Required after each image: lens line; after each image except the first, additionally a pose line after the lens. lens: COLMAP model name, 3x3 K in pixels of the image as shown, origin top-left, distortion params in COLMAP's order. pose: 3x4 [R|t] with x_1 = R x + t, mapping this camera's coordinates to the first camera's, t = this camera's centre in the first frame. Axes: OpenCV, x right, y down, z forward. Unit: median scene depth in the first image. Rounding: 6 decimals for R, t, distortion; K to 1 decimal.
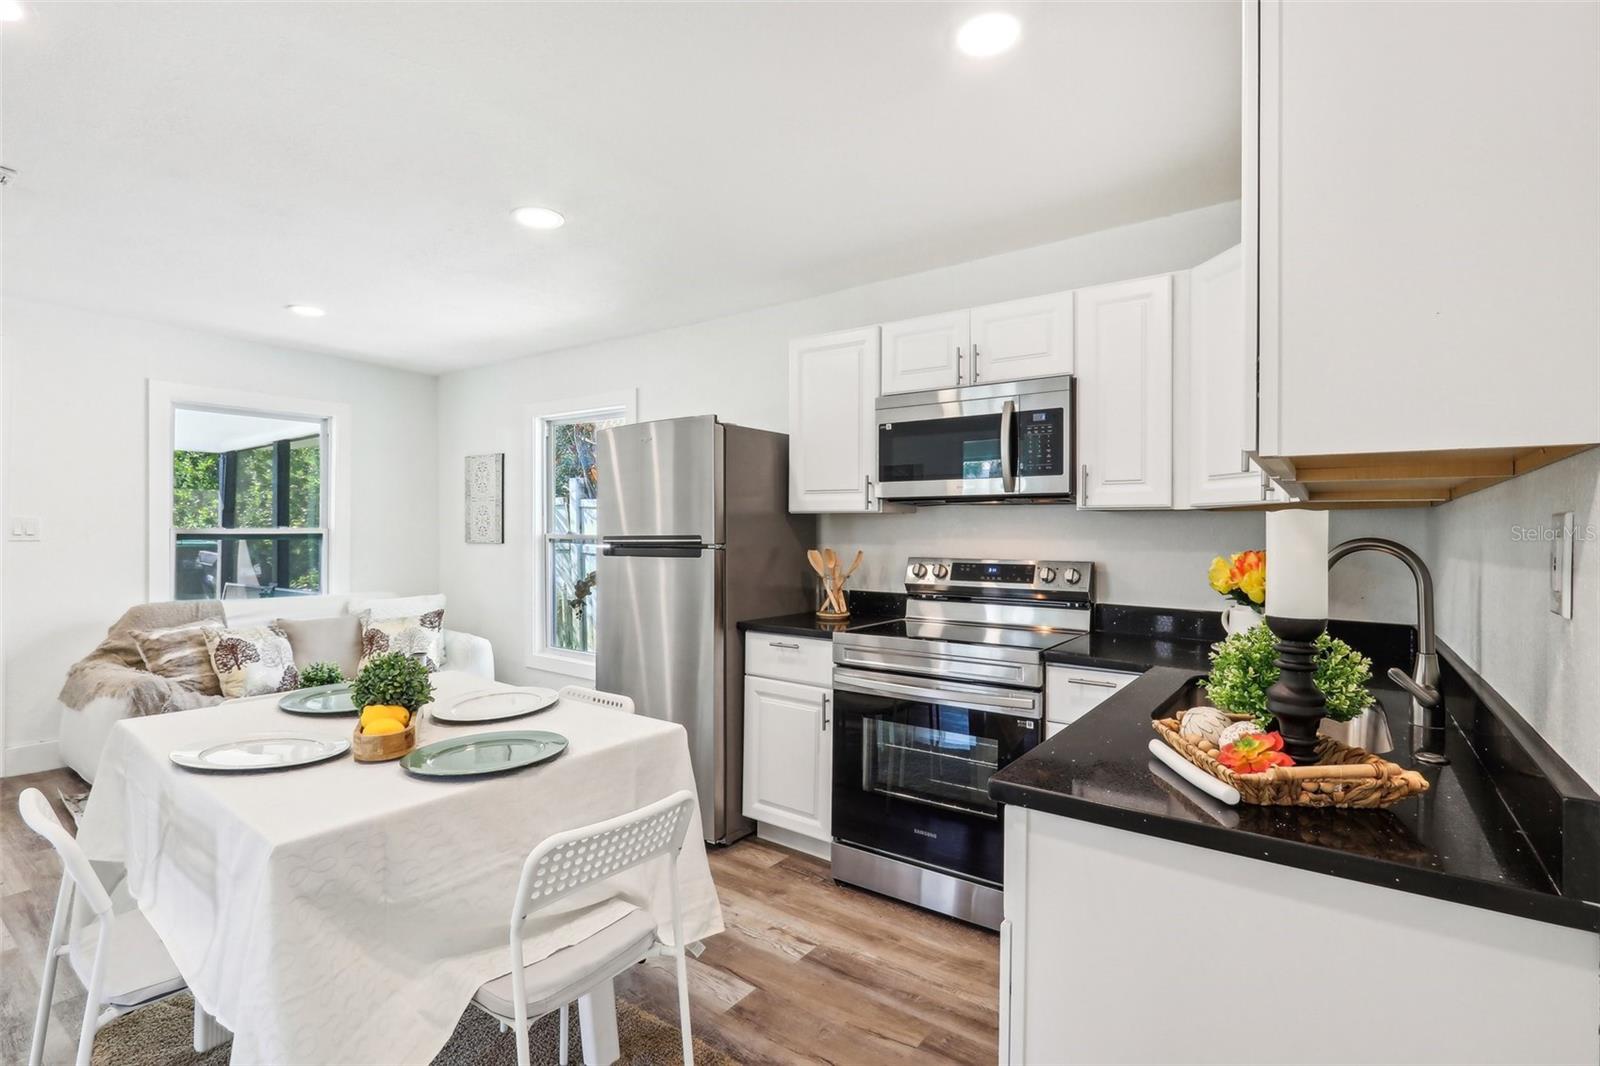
lens RADIAL K [[763.9, 0, 786.2], [0, 763.9, 516.0], [0, 0, 1]] dist [-0.013902, 0.000125]
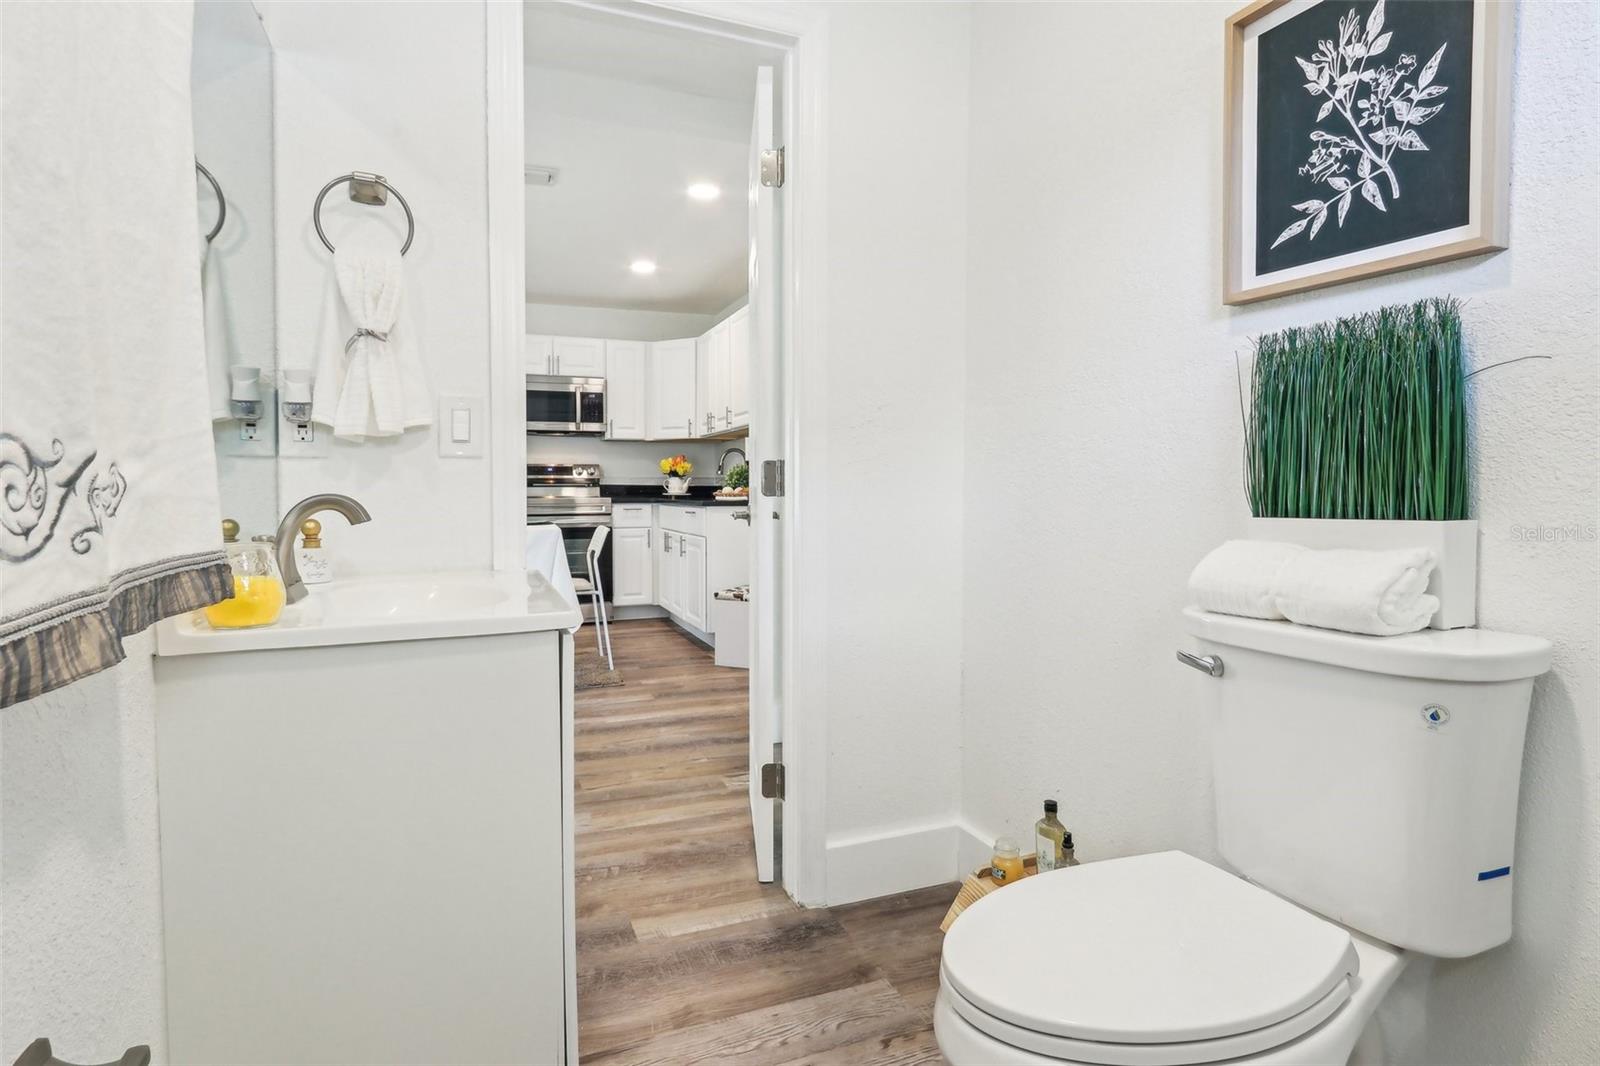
lens RADIAL K [[809.2, 0, 795.5], [0, 809.2, 523.4], [0, 0, 1]] dist [0.001461, 0.000480]
pose [[0.524758, -0.044943, 0.850064, -0.923128], [-0.013321, 0.998049, 0.060990, 0.058306], [-0.851147, -0.043329, 0.523136, -0.492526]]
